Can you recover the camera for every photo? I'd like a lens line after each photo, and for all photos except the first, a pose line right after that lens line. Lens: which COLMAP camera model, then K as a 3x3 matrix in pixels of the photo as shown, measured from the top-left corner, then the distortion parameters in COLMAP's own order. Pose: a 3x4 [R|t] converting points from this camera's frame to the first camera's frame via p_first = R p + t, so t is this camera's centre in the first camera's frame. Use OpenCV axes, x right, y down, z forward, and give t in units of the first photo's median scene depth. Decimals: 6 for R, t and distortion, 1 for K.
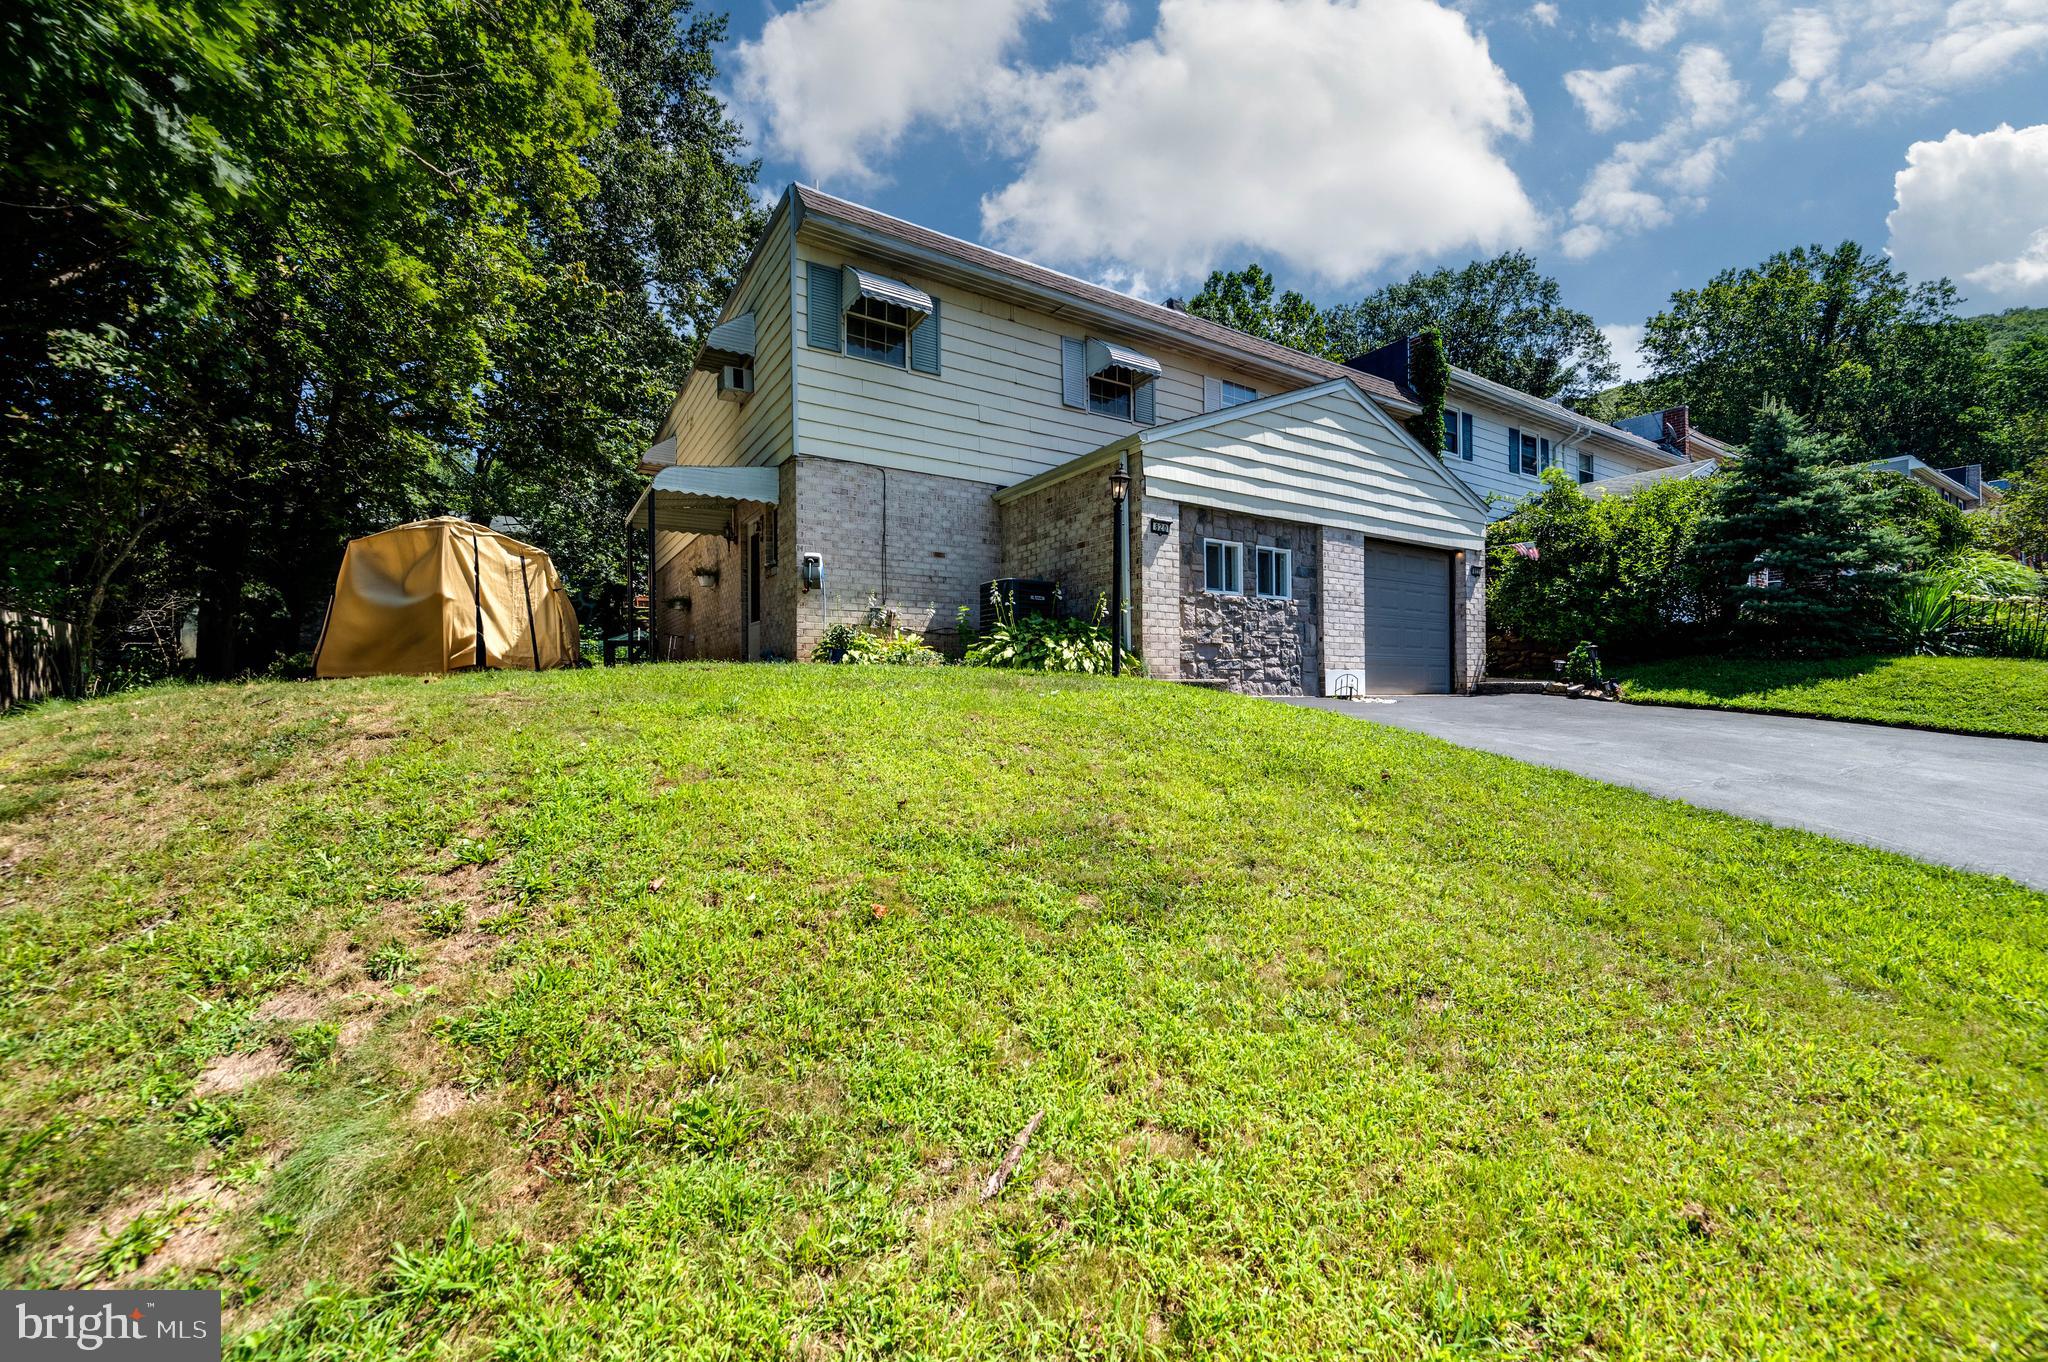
lens RADIAL K [[803.1, 0, 1037.8], [0, 803.1, 684.1], [0, 0, 1]] dist [-0.002738, -0.000906]
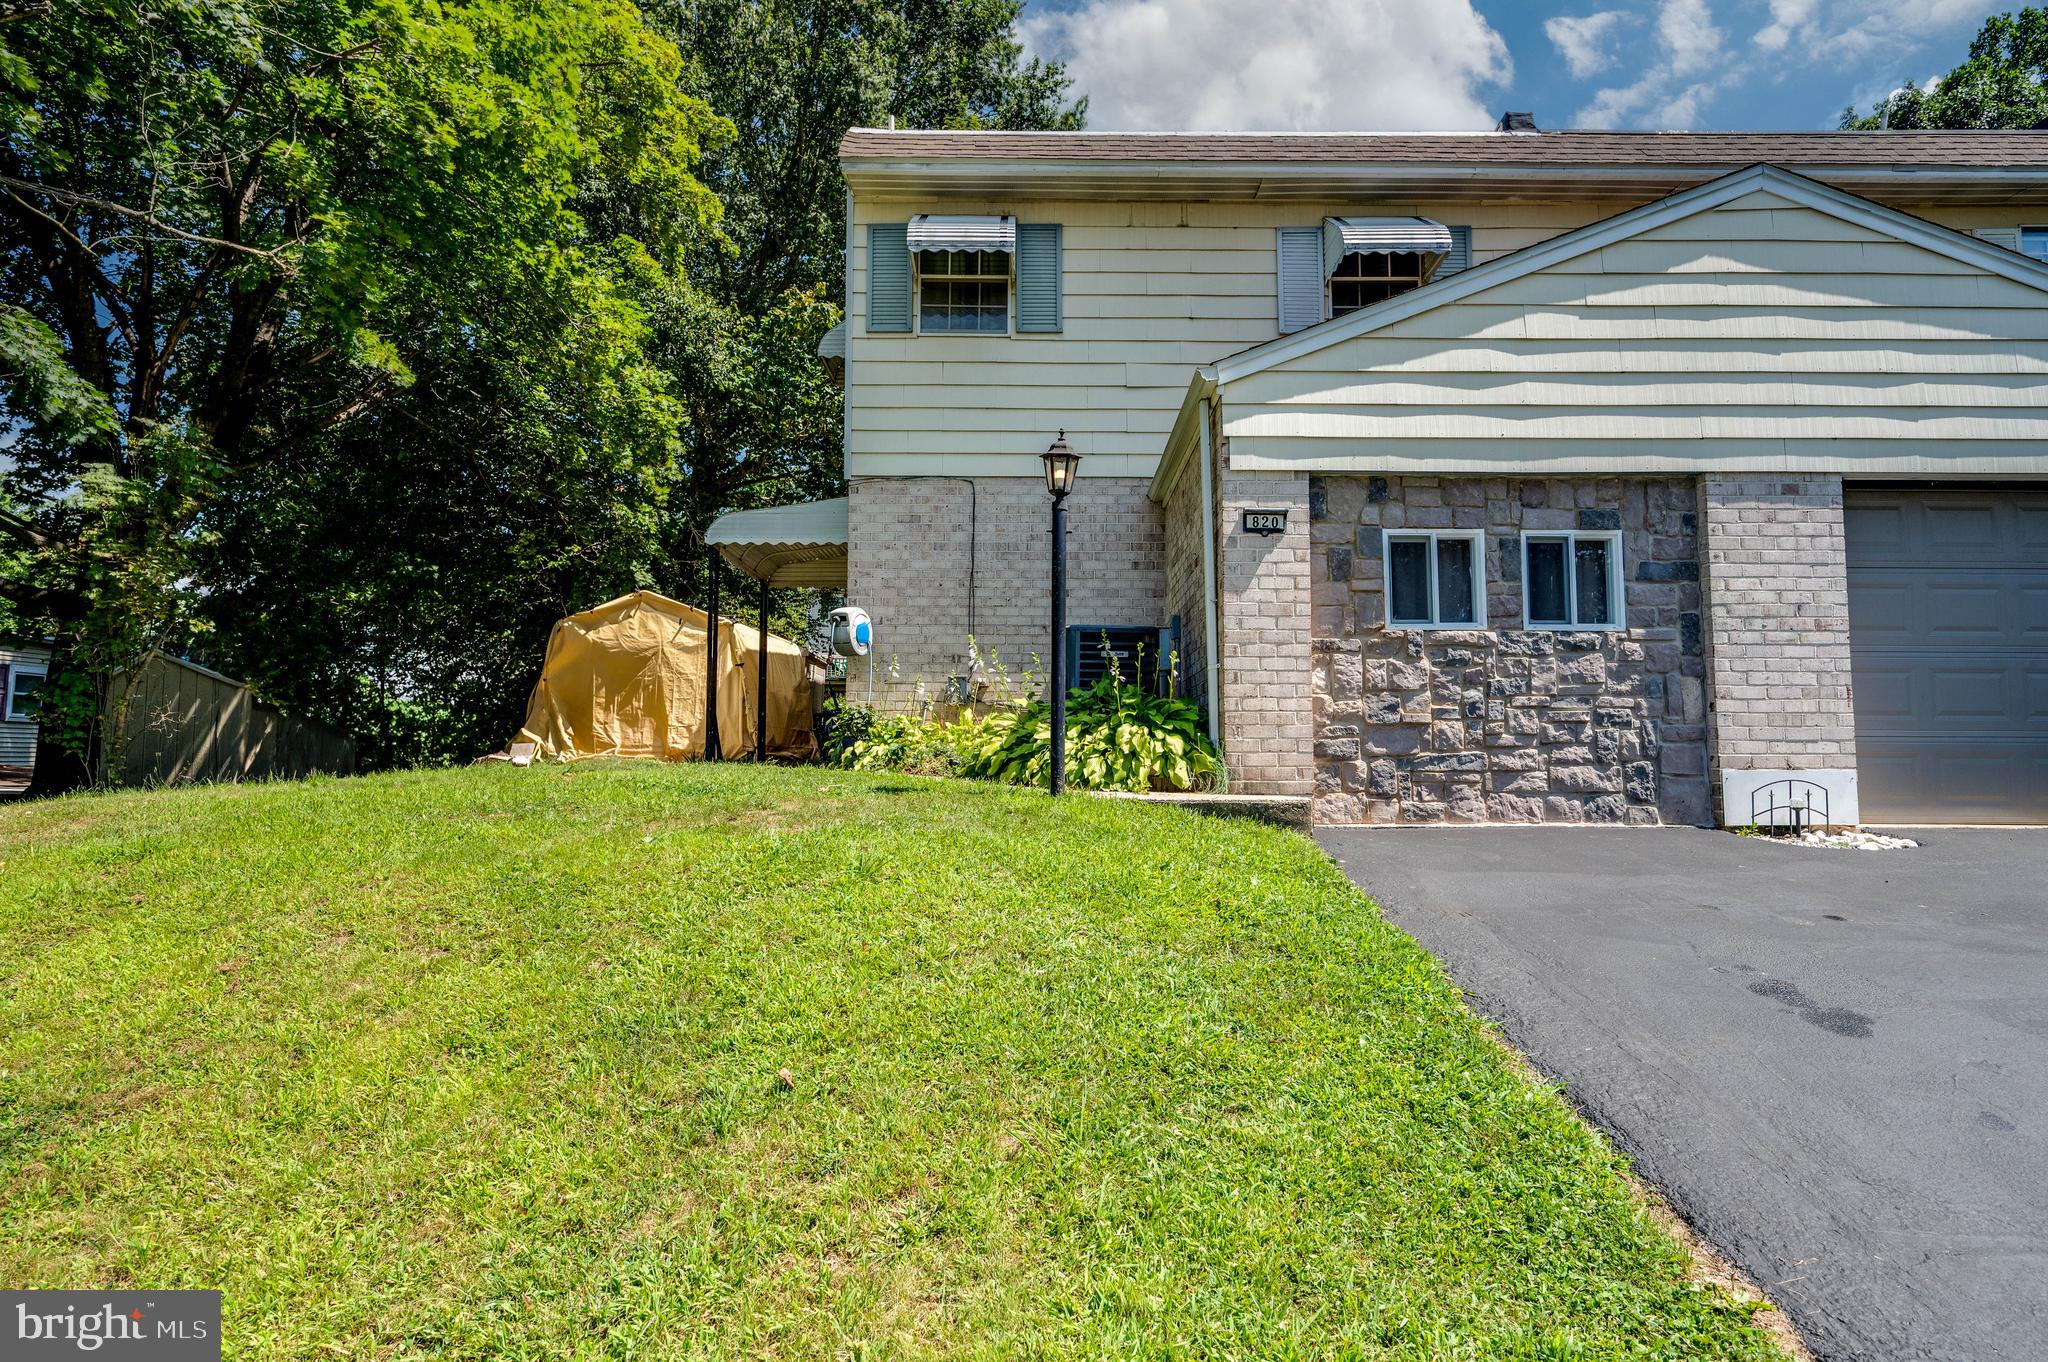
lens RADIAL K [[1086.4, 0, 1039.8], [0, 1086.4, 688.1], [0, 0, 1]] dist [-0.001637, -0.001044]
pose [[0.841999, -0.030765, -0.538602, 0.368018], [-0.001952, 0.998192, -0.060068, -0.027373], [0.539476, 0.051629, 0.840417, 0.237179]]
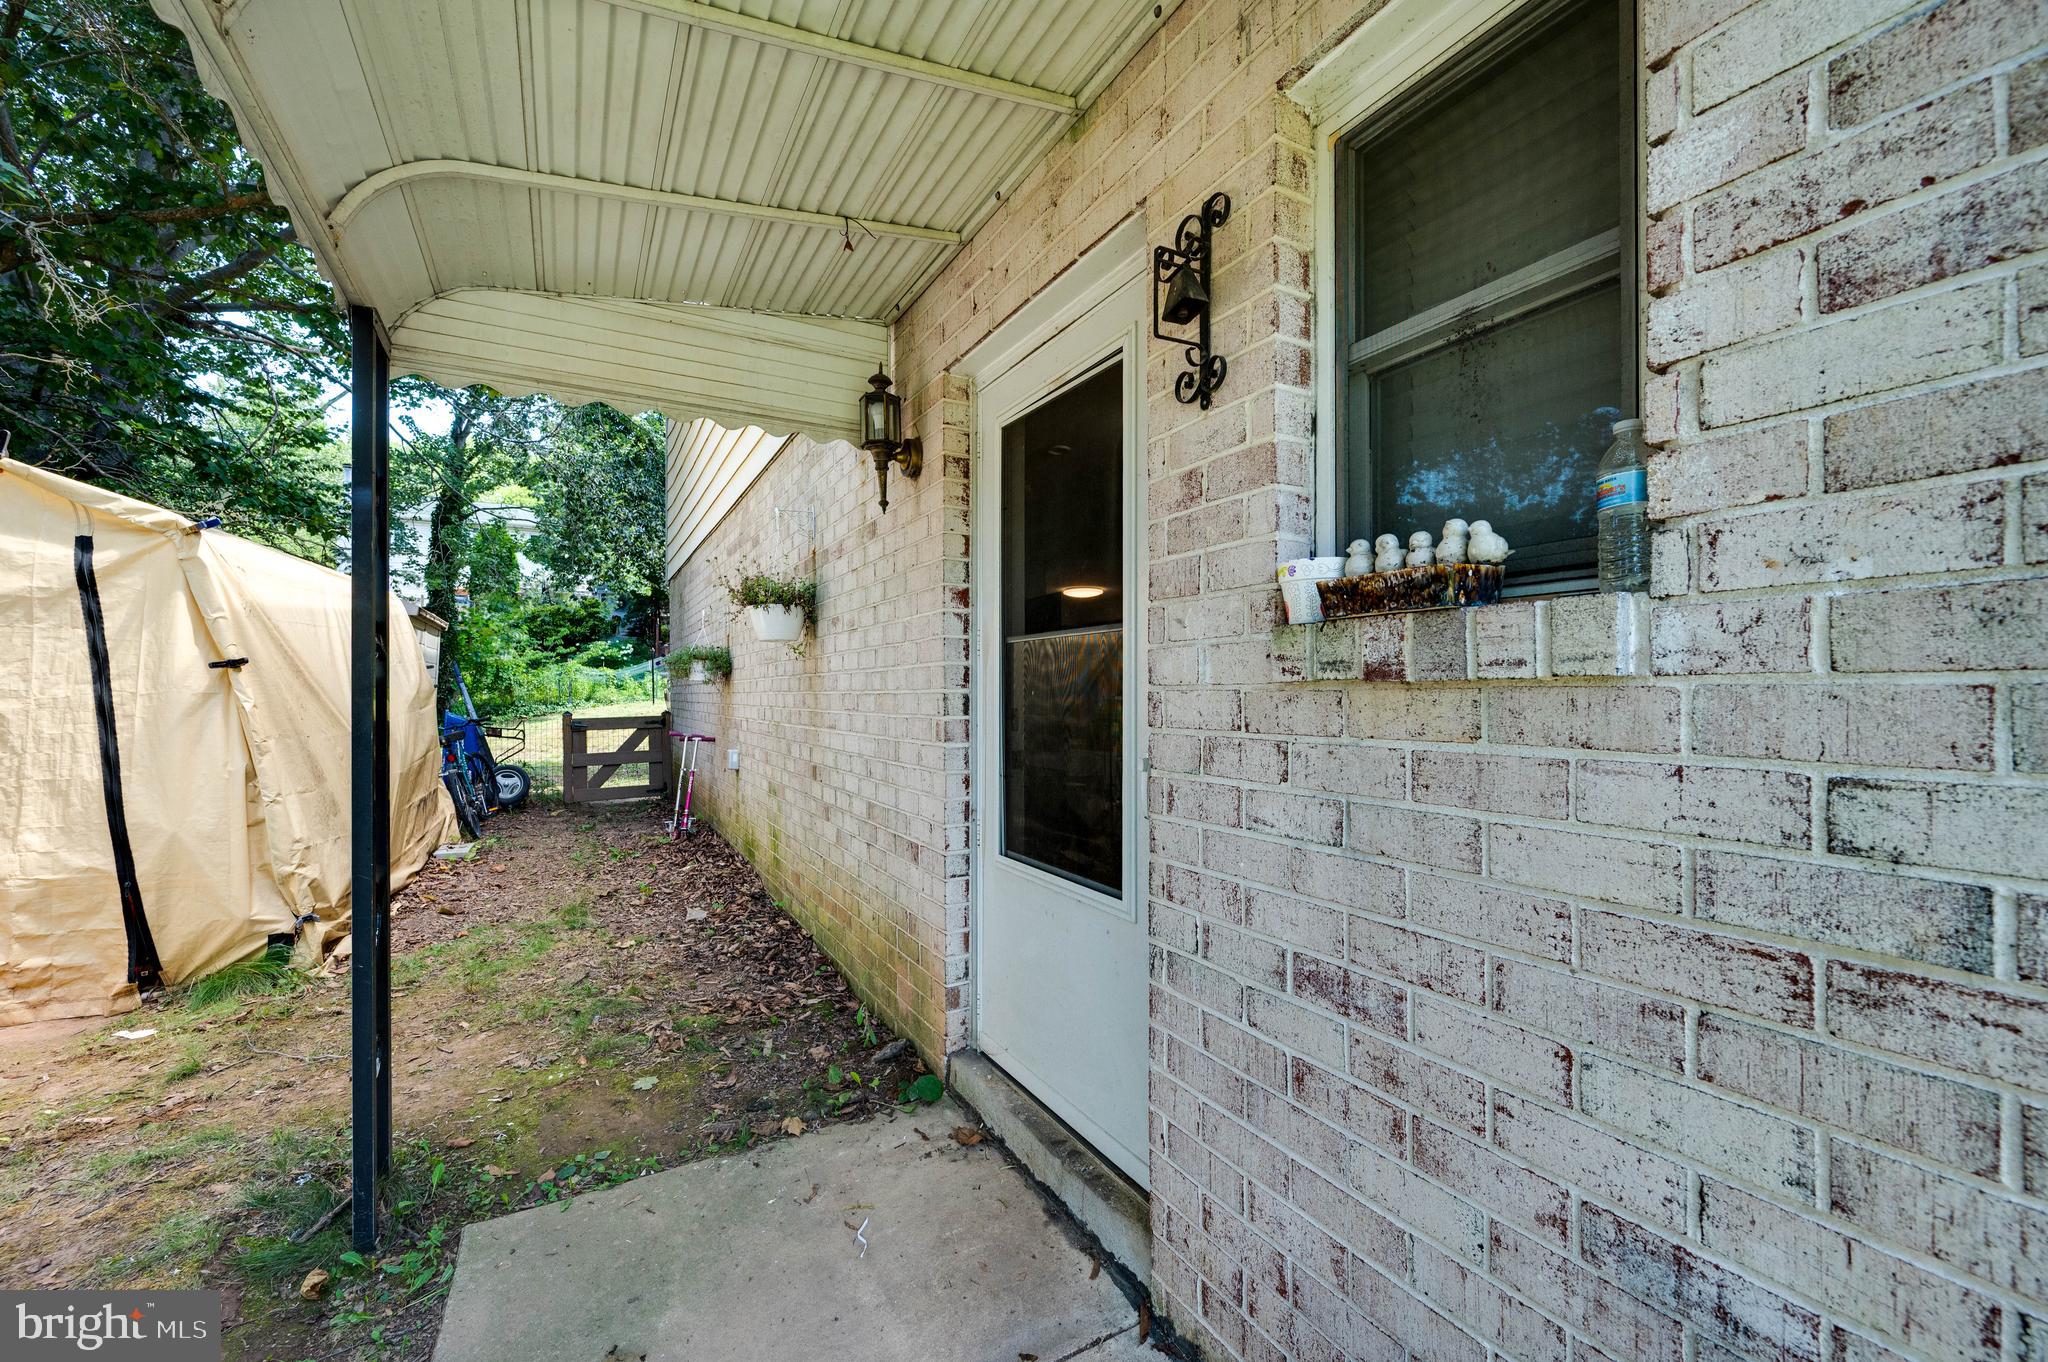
lens RADIAL K [[803.1, 0, 1044.4], [0, 803.1, 684.7], [0, 0, 1]] dist [-0.002738, -0.000906]
pose [[0.998315, 0.004704, -0.057838, -0.387459], [-0.004899, 0.999983, -0.003224, -0.136592], [0.057822, 0.003502, 0.998321, 0.924760]]
